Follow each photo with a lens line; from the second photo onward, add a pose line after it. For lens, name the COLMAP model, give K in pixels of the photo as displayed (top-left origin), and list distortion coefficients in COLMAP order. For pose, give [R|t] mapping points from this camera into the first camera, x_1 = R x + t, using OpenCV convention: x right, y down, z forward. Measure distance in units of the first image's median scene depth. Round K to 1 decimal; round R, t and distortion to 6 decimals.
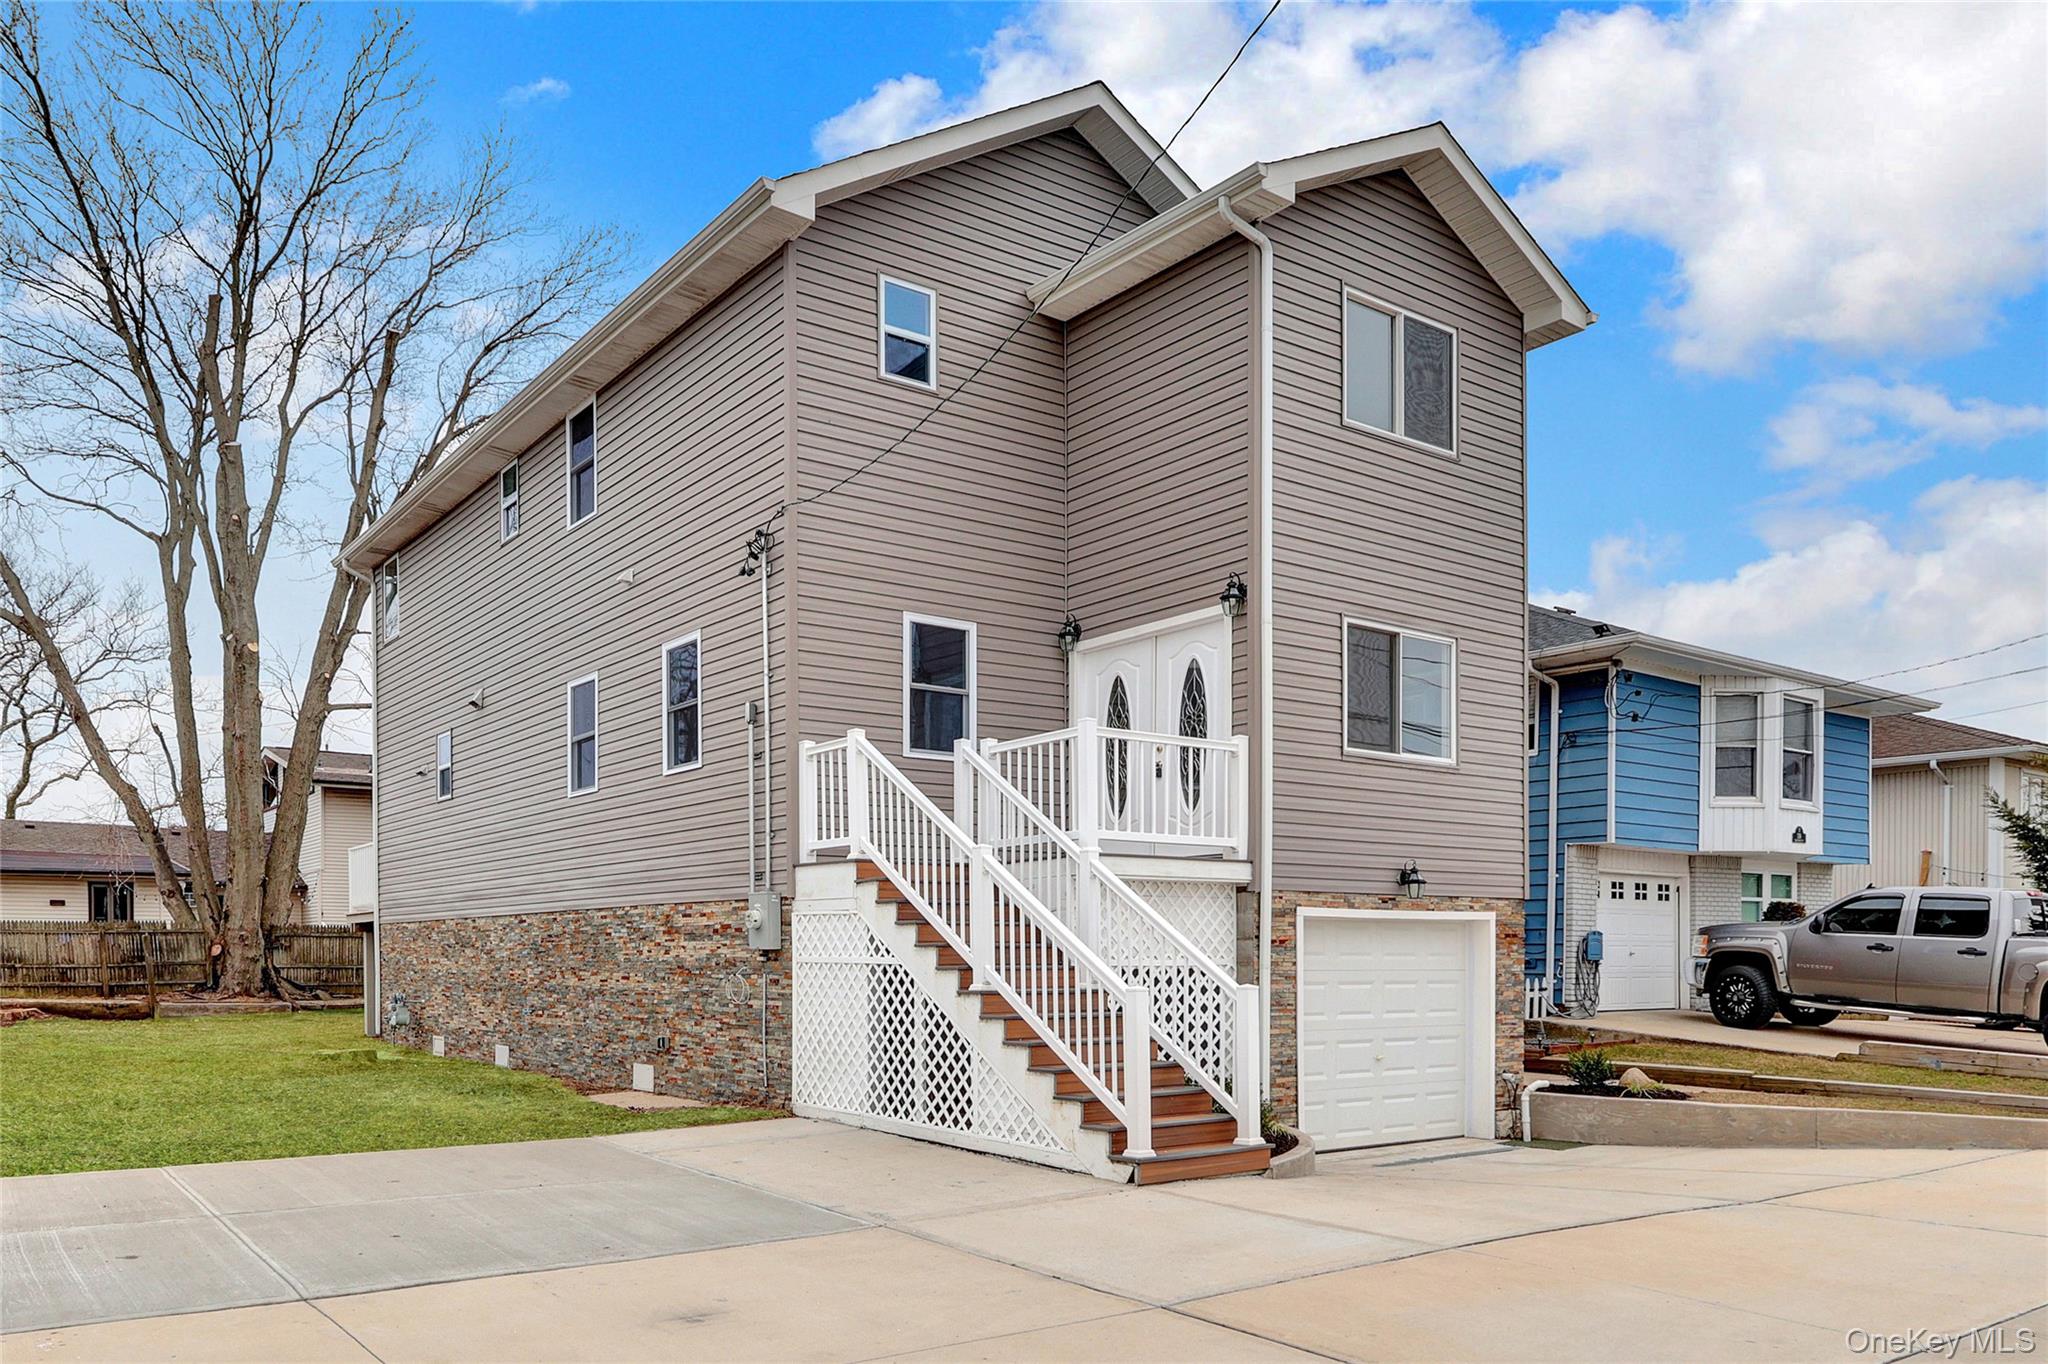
lens RADIAL K [[945.2, 0, 1020.5], [0, 945.2, 684.4], [0, 0, 1]] dist [-0.001012, 0.000968]
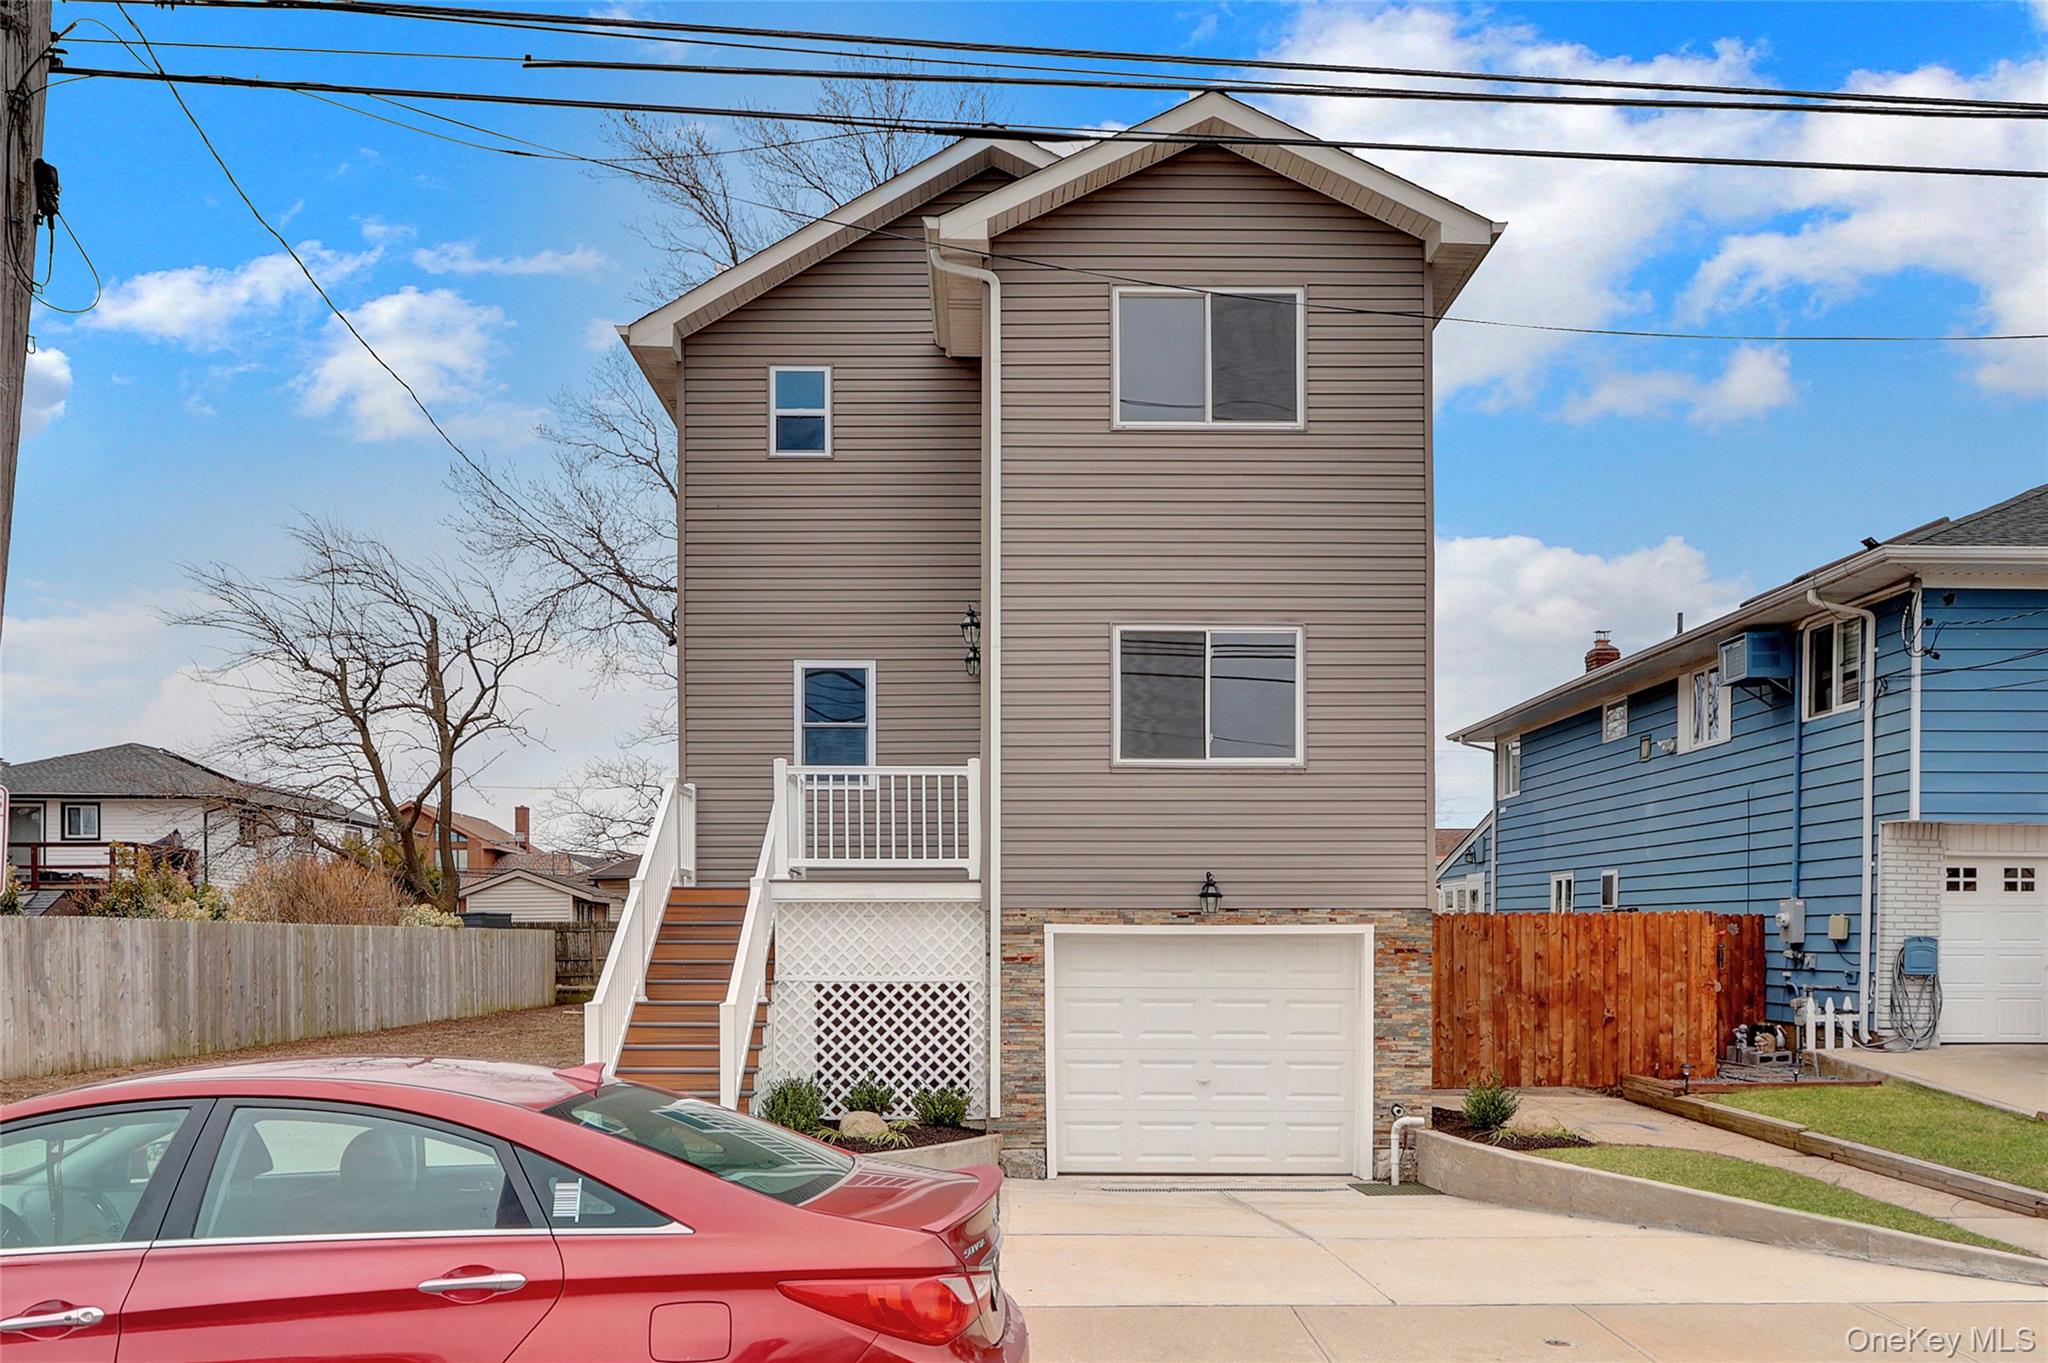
lens RADIAL K [[945.2, 0, 989.4], [0, 945.2, 662.5], [0, 0, 1]] dist [-0.001012, 0.000968]
pose [[0.927057, -0.106784, -0.359393, 0.499048], [0.098563, 0.994278, -0.041180, -0.004572], [0.361734, 0.002754, 0.932277, 0.032177]]
